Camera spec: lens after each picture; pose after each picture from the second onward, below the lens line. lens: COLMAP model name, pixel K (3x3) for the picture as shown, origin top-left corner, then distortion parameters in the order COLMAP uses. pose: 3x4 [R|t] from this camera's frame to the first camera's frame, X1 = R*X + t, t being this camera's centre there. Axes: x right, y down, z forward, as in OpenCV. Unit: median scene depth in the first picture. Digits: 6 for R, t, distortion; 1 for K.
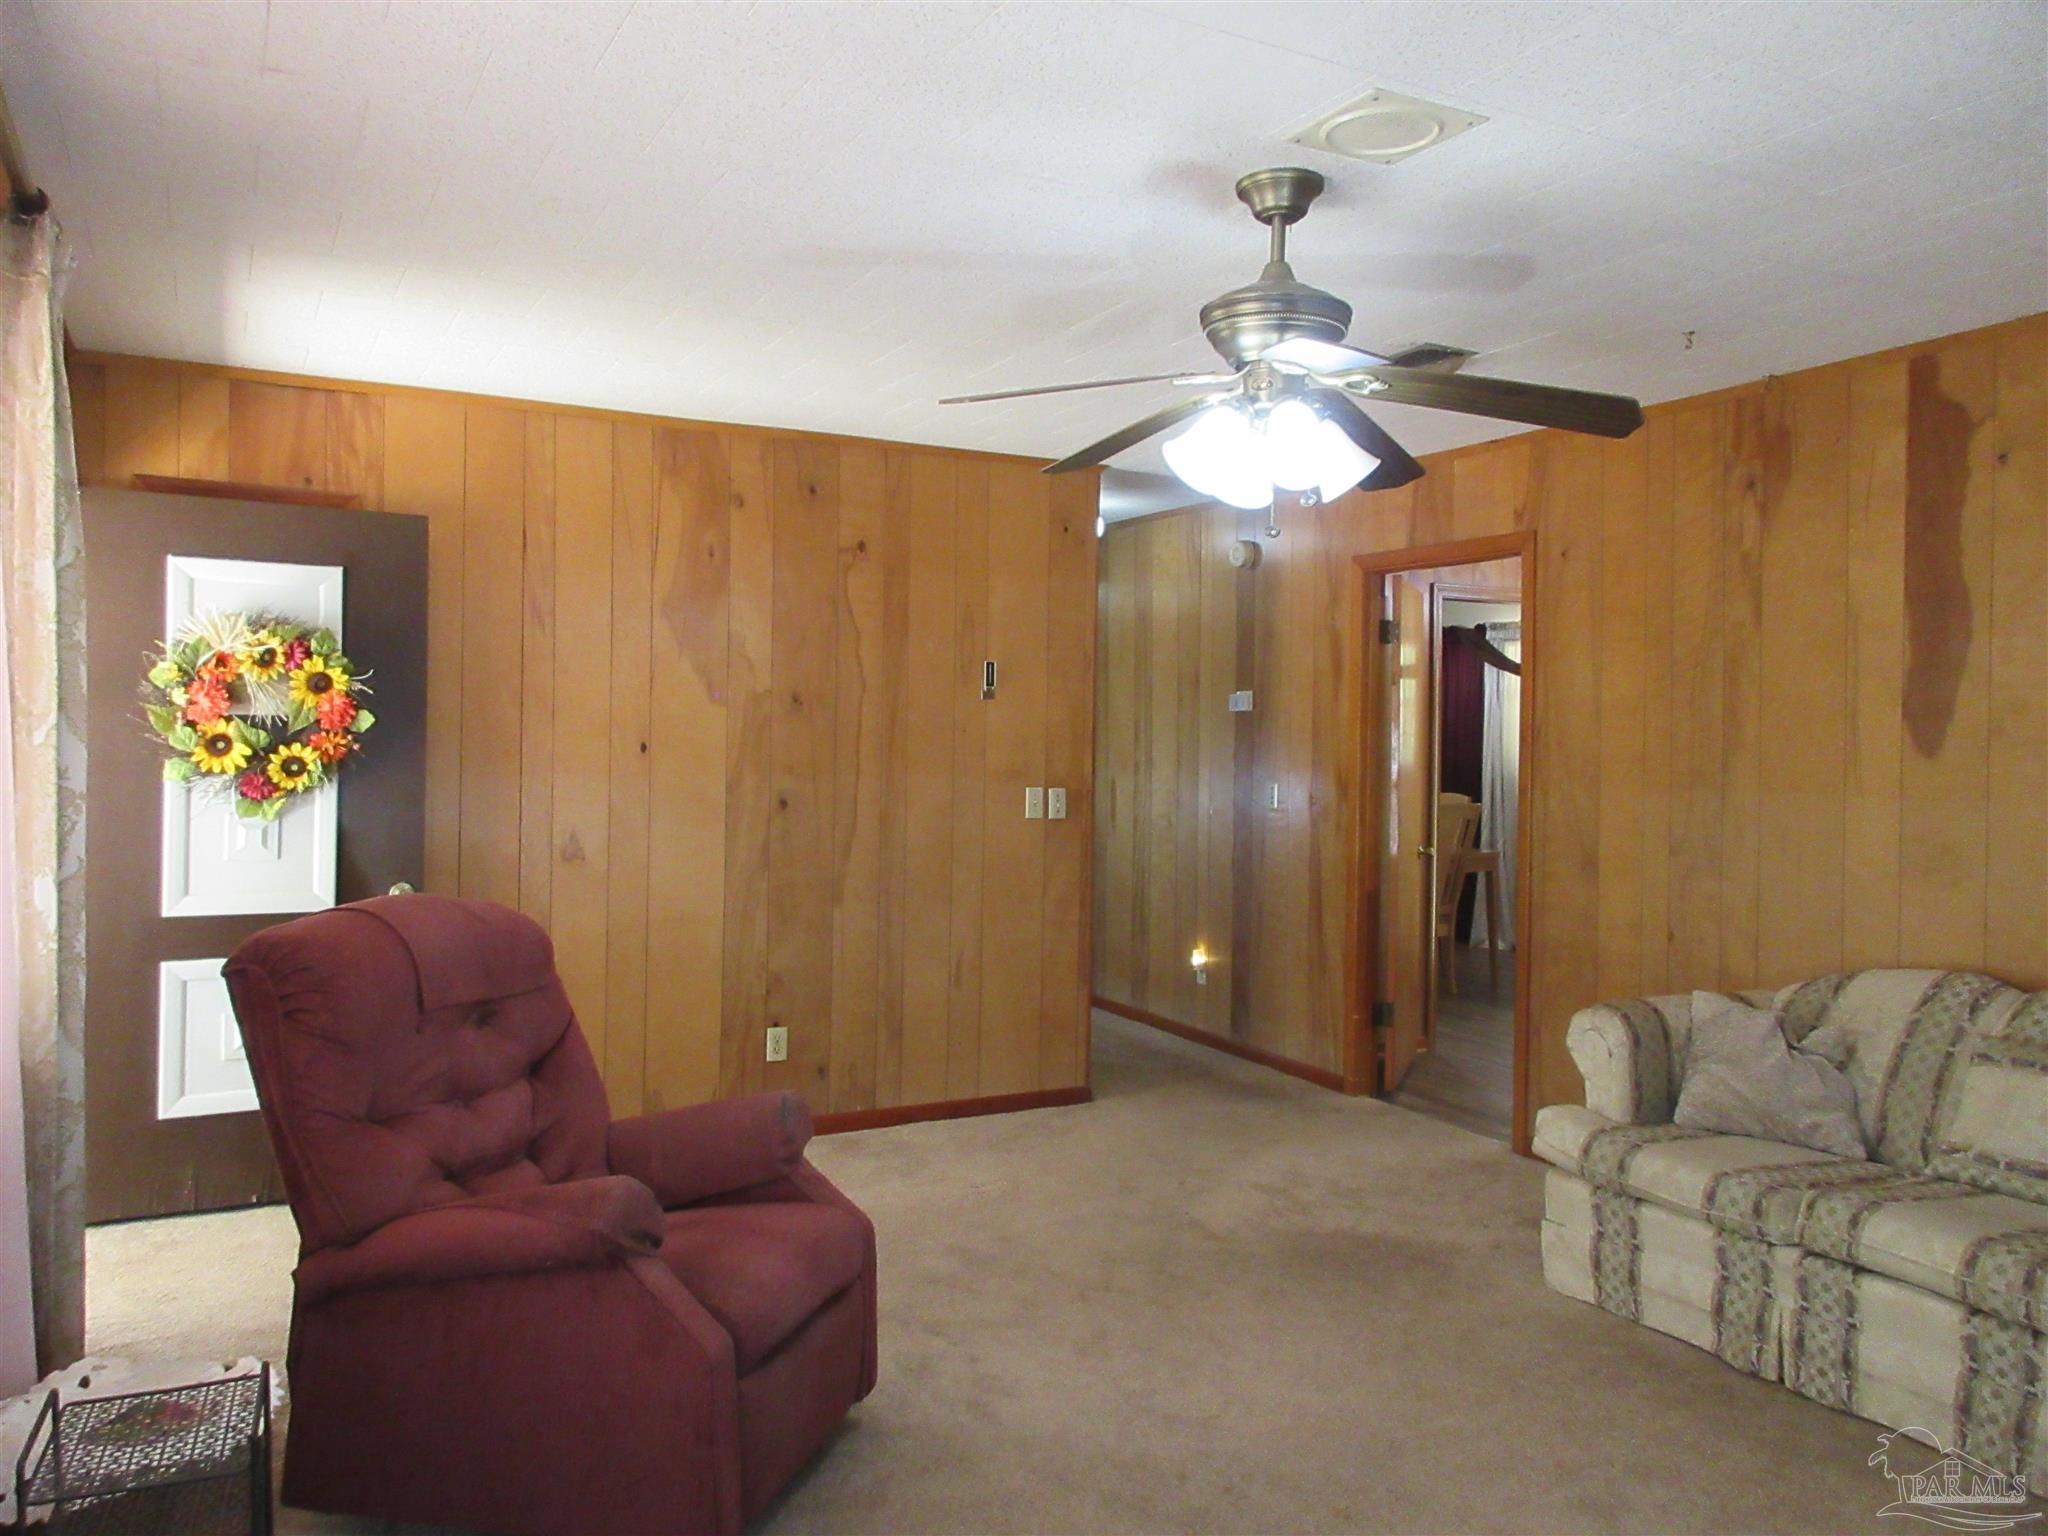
lens RADIAL K [[1518.9, 0, 1024.0], [0, 1518.9, 768.0], [0, 0, 1]] dist [-0.003117, -0.000683]
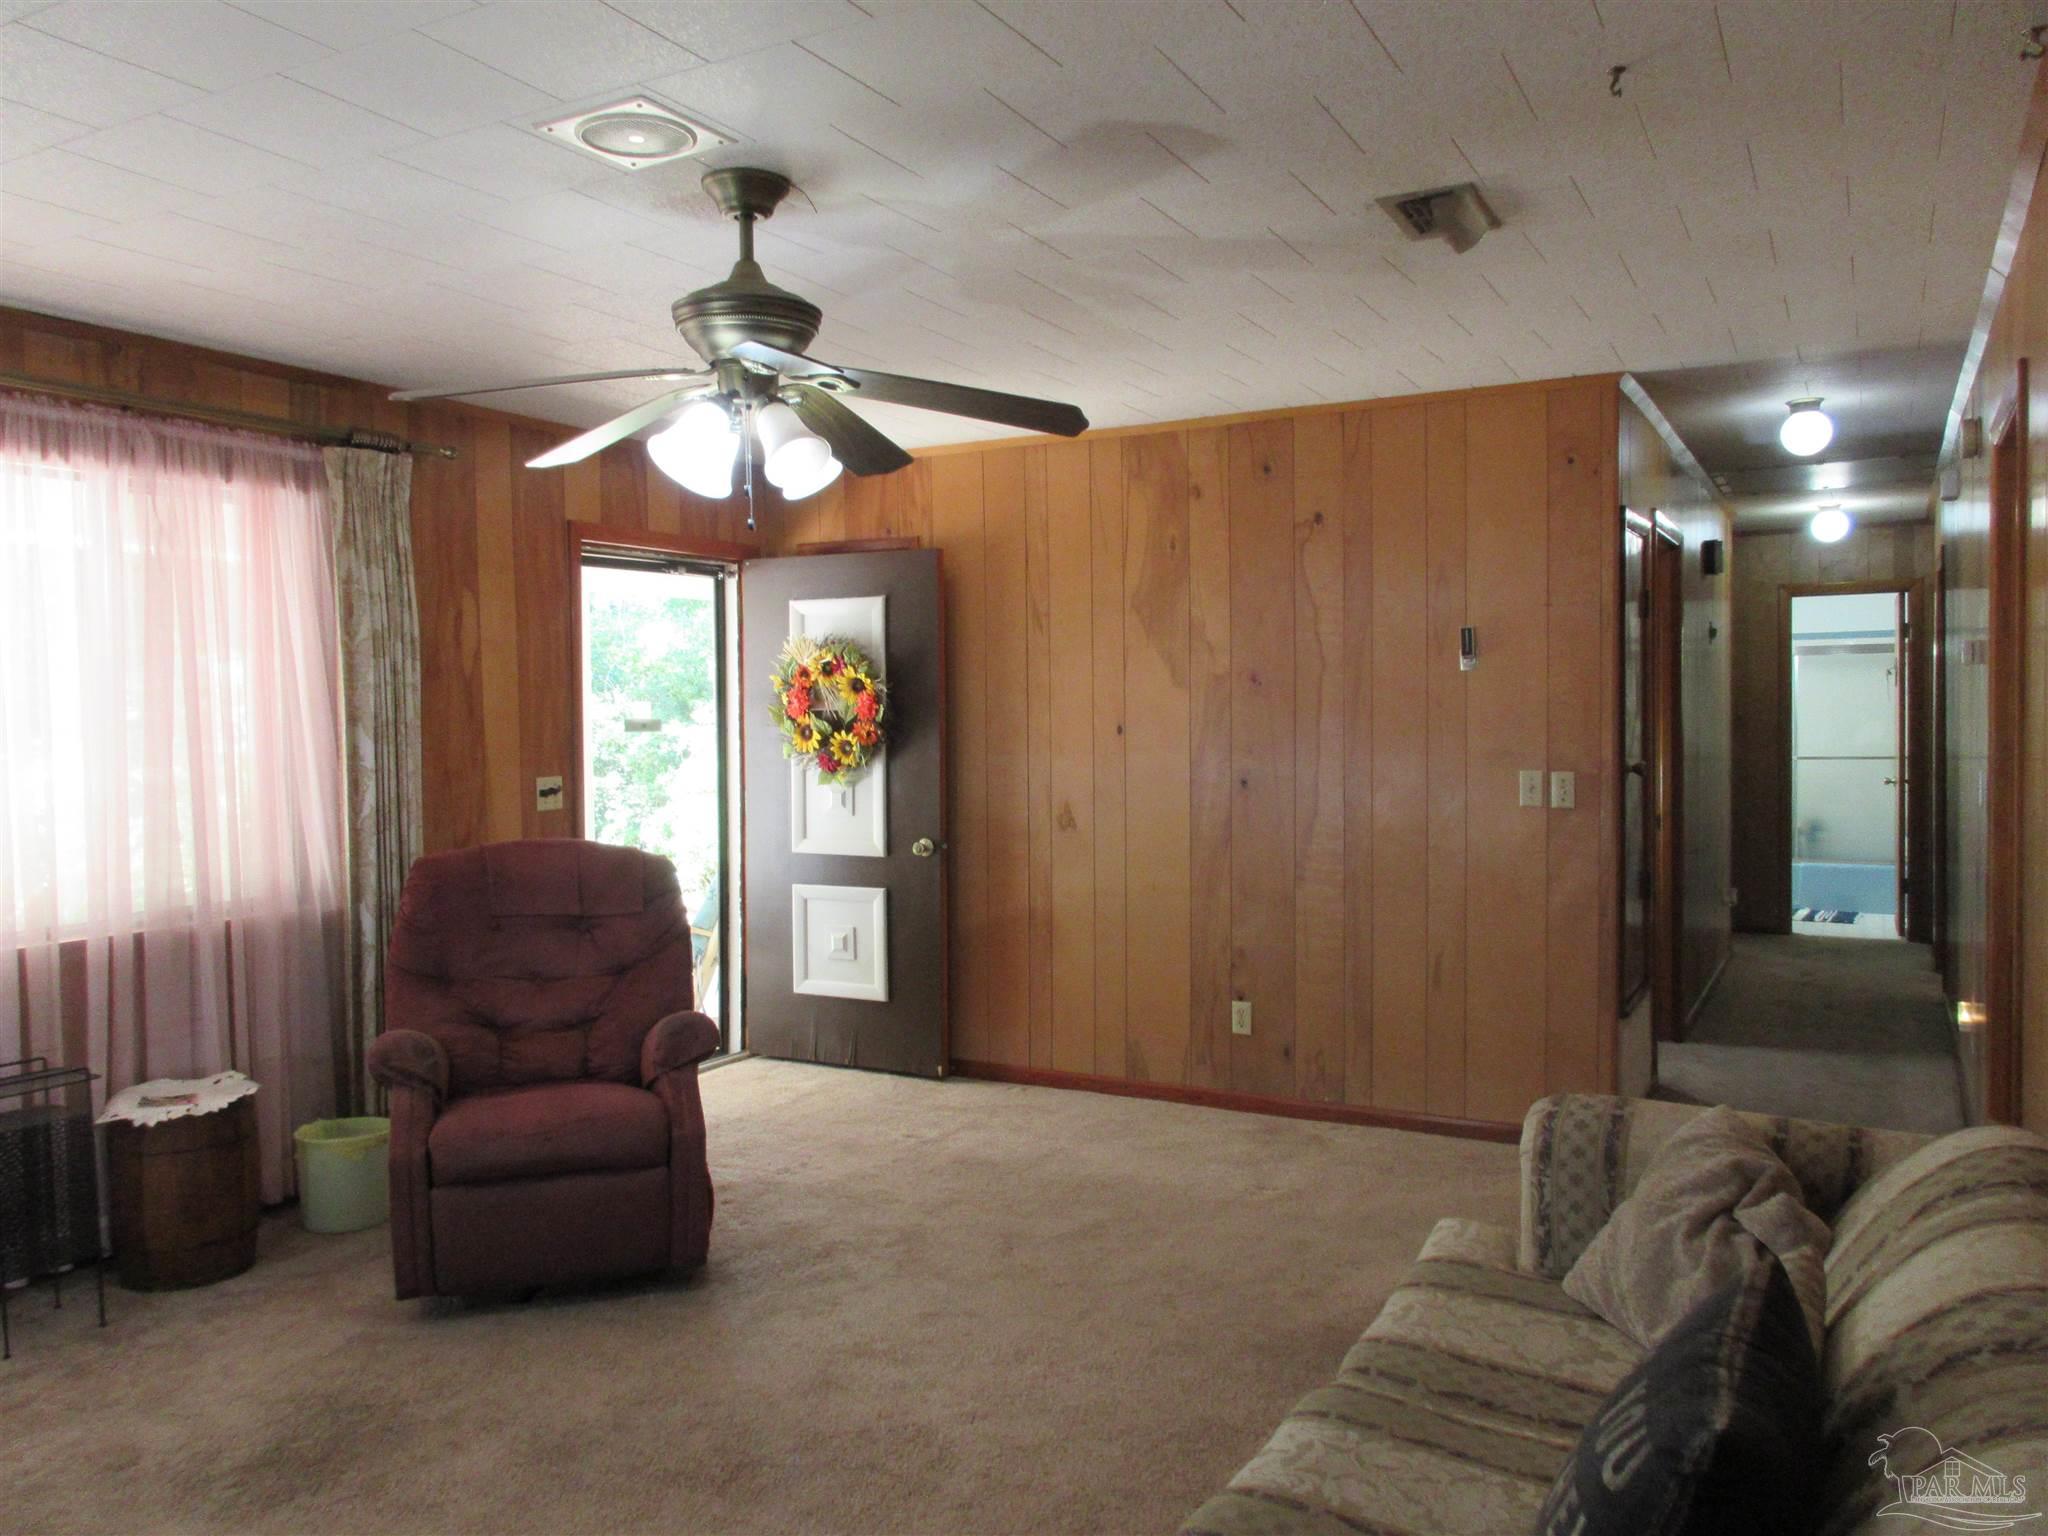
lens RADIAL K [[1547.4, 0, 1024.0], [0, 1547.4, 768.0], [0, 0, 1]] dist [0.007726, 0.003772]
pose [[0.545596, 0.016609, -0.837884, 0.665969], [0.007173, 0.999674, 0.024487, -0.013874], [0.838018, -0.019370, 0.545299, 0.329409]]
